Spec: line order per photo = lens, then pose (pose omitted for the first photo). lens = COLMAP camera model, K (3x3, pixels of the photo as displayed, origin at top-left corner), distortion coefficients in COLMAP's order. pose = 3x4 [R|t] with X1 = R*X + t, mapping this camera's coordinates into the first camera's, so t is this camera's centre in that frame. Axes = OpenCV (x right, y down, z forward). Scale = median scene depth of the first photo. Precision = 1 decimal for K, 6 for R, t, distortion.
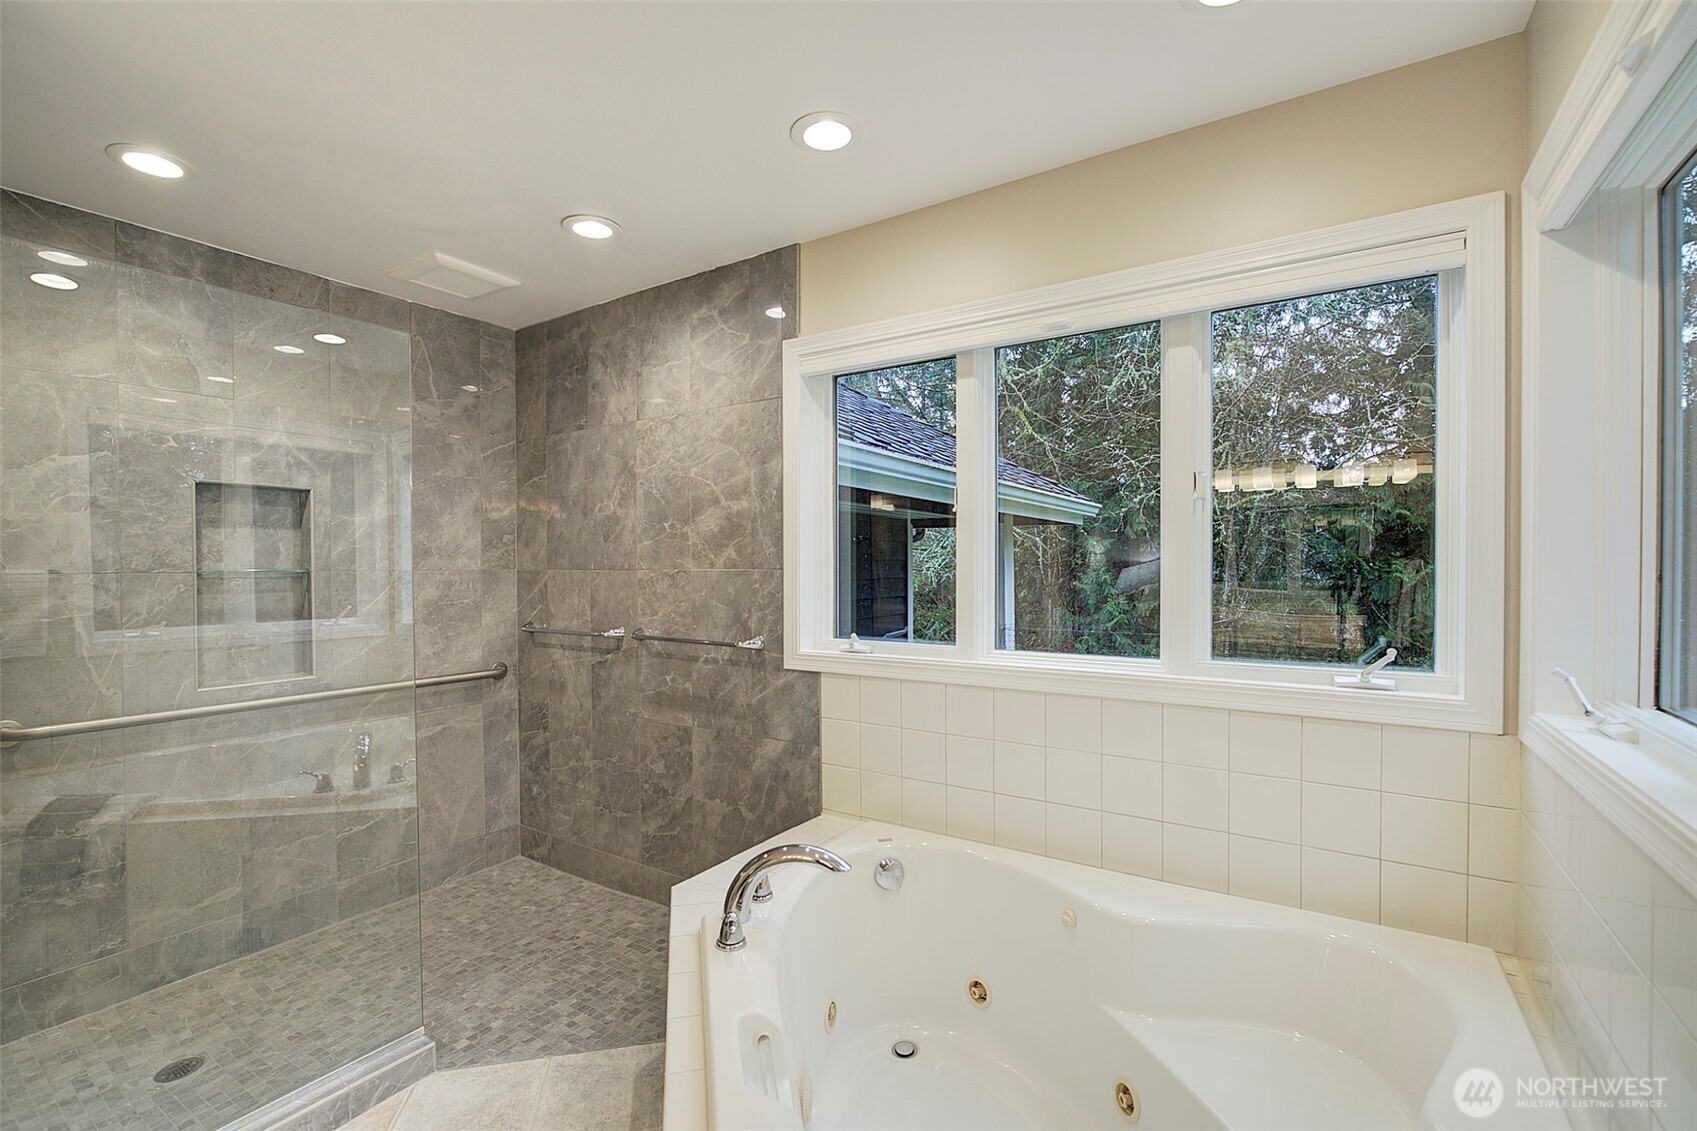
lens RADIAL K [[737.9, 0, 846.6], [0, 737.9, 576.1], [0, 0, 1]] dist [-0.015682, 0.000302]
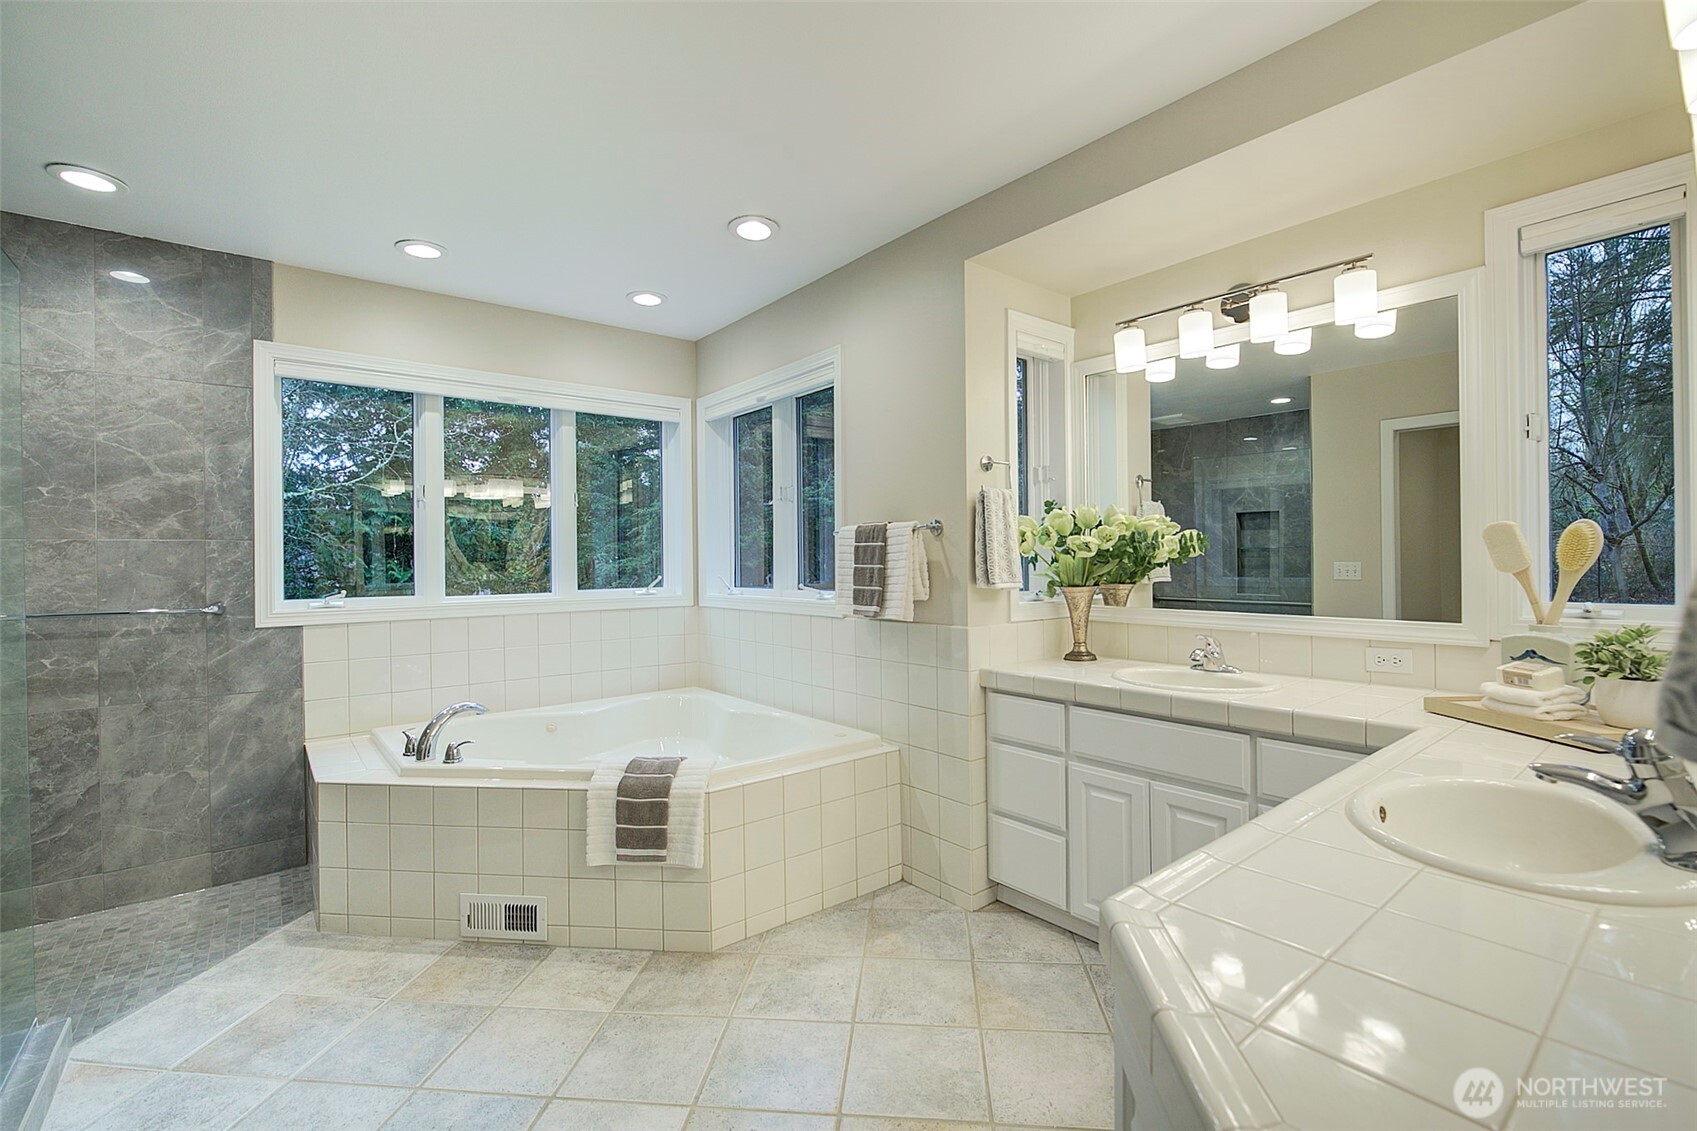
lens RADIAL K [[737.9, 0, 846.6], [0, 737.9, 564.1], [0, 0, 1]] dist [-0.015682, 0.000302]
pose [[0.311963, -0.003220, 0.950089, -0.844785], [0.026735, 0.999628, -0.005391, 0.056564], [-0.949718, 0.027082, 0.311933, -0.207545]]
